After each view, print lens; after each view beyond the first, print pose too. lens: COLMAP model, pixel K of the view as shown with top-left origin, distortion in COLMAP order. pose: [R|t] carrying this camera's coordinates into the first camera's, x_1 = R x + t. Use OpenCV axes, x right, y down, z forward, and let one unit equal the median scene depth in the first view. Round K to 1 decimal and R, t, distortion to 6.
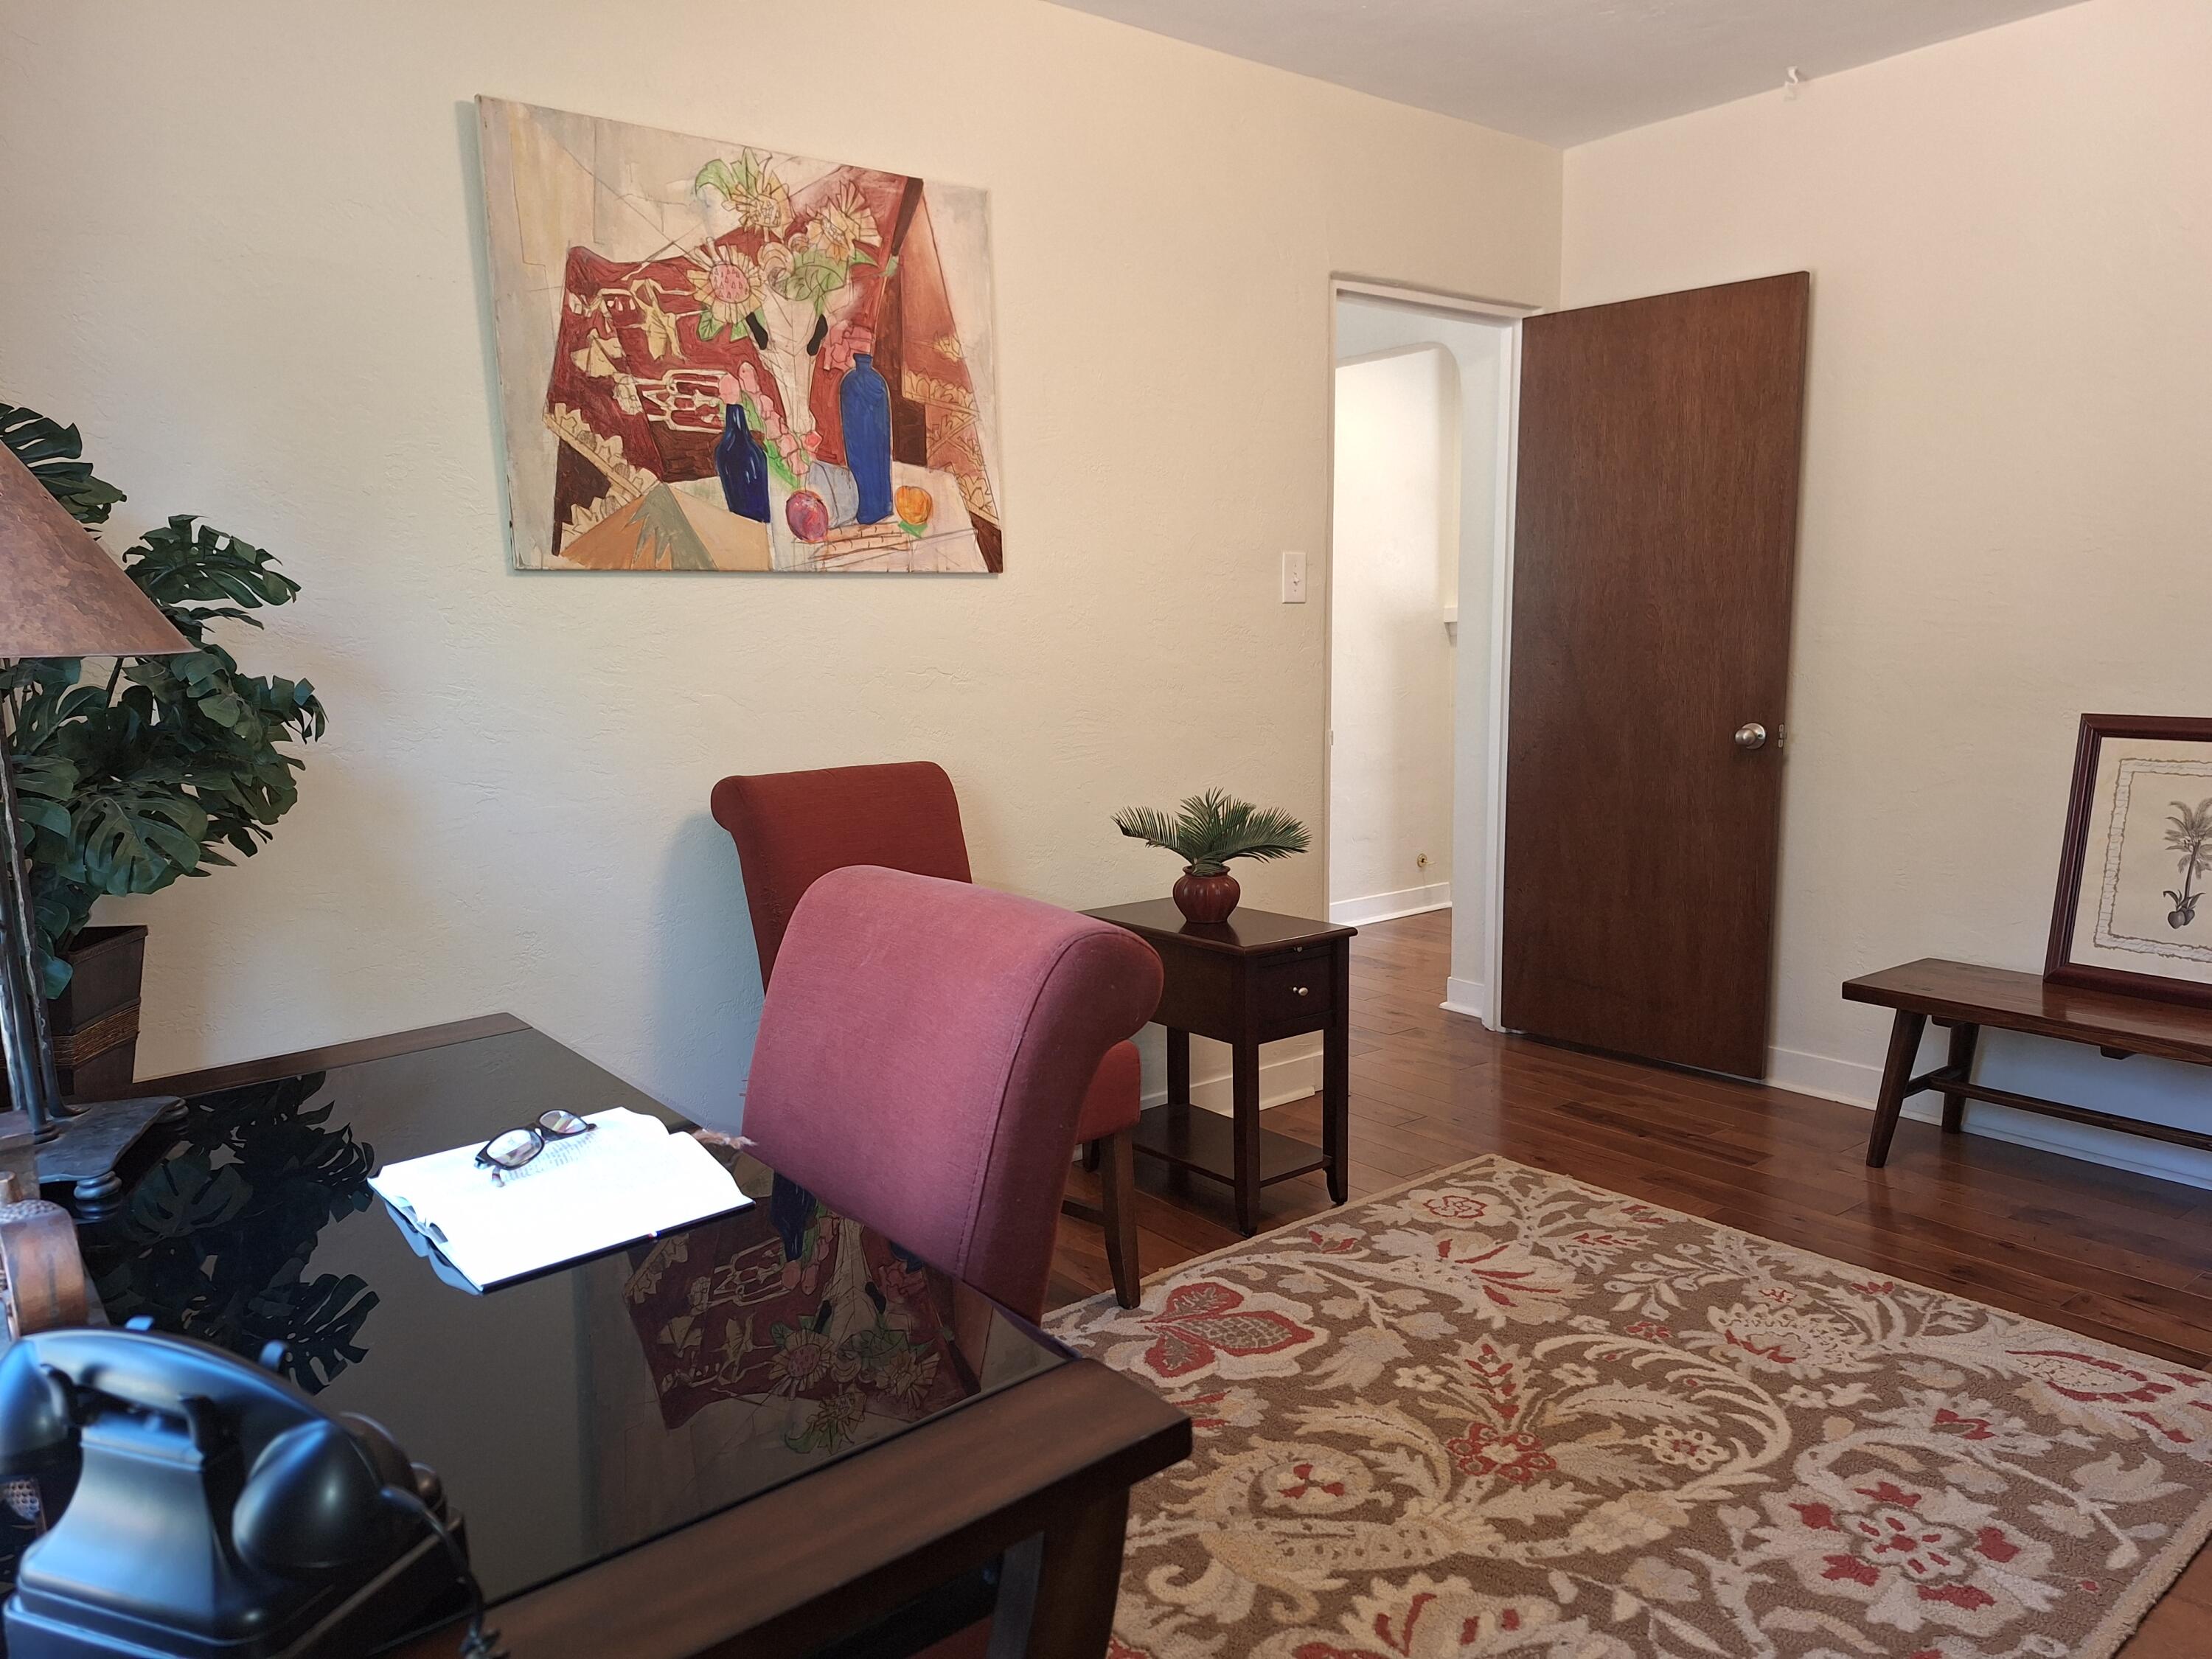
lens RADIAL K [[1578.7, 0, 1113.2], [0, 1578.7, 889.7], [0, 0, 1]] dist [0.052247, -0.074662]
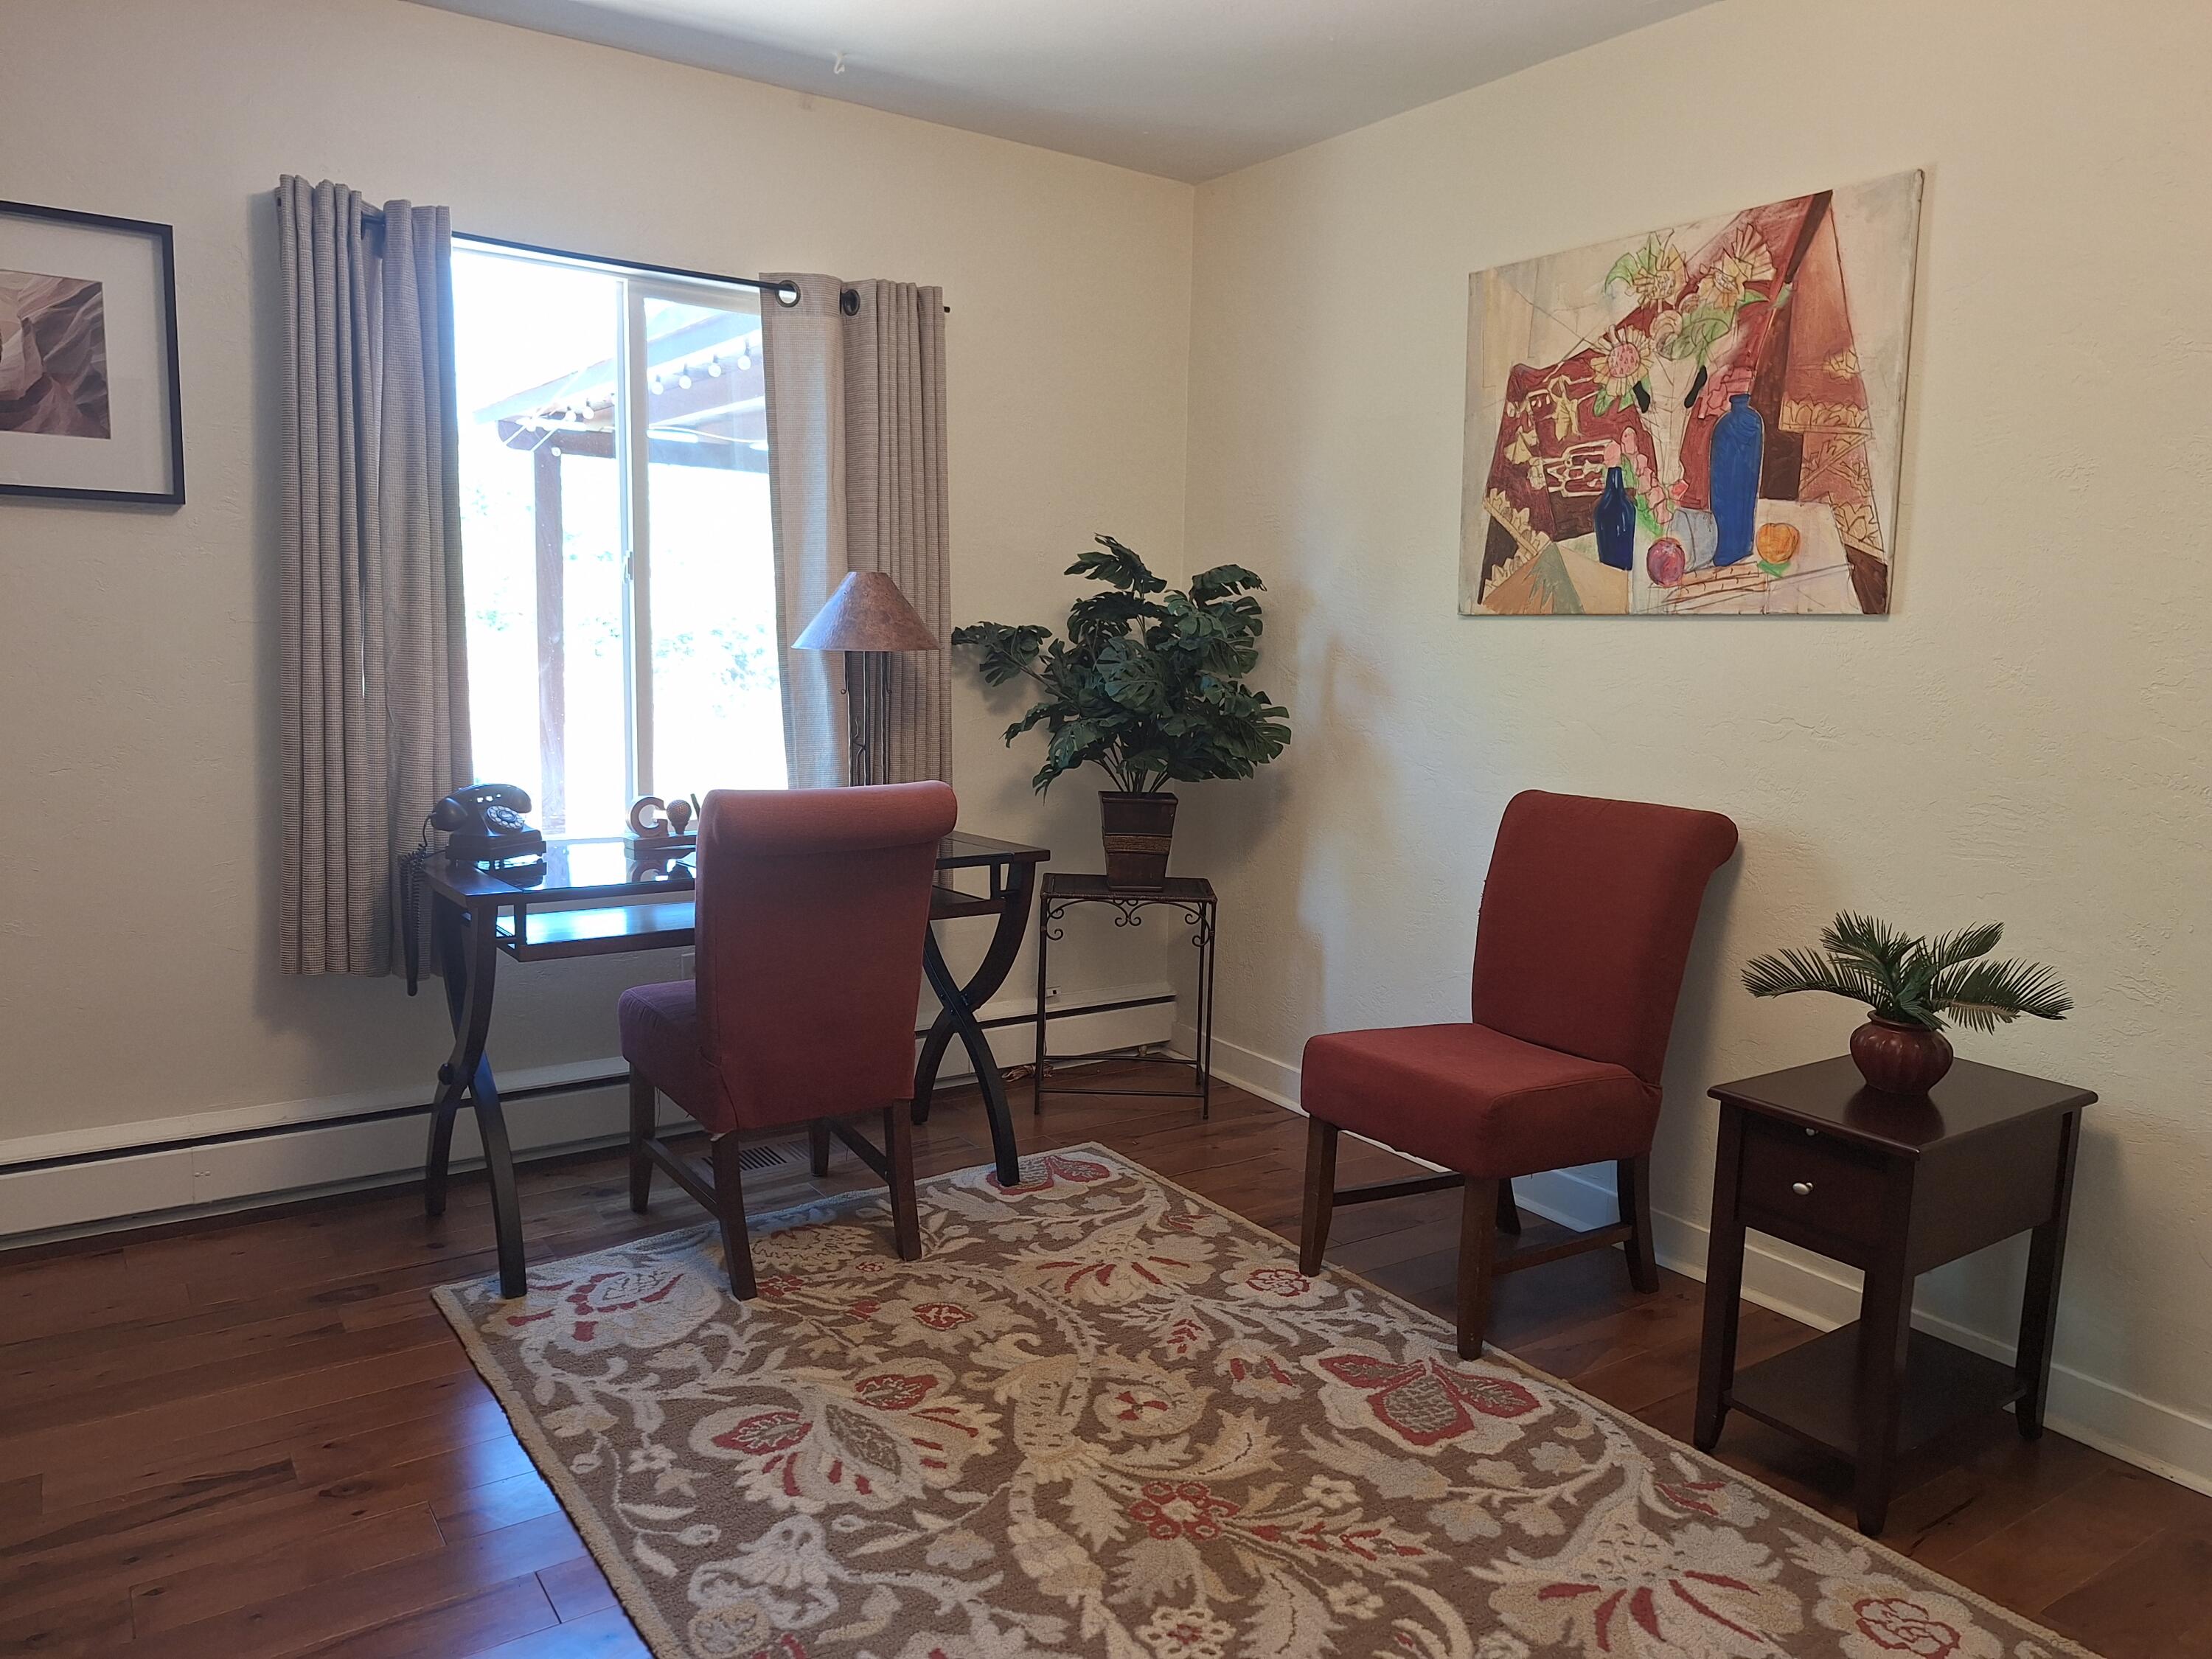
lens RADIAL K [[1483.9, 0, 998.8], [0, 1483.9, 835.5], [0, 0, 1]] dist [0.185107, -0.178101]
pose [[-0.110901, 0.149593, -0.982508, 0.913283], [-0.194765, 0.966165, 0.169089, -0.151648], [0.974560, 0.210110, -0.078013, 0.713201]]
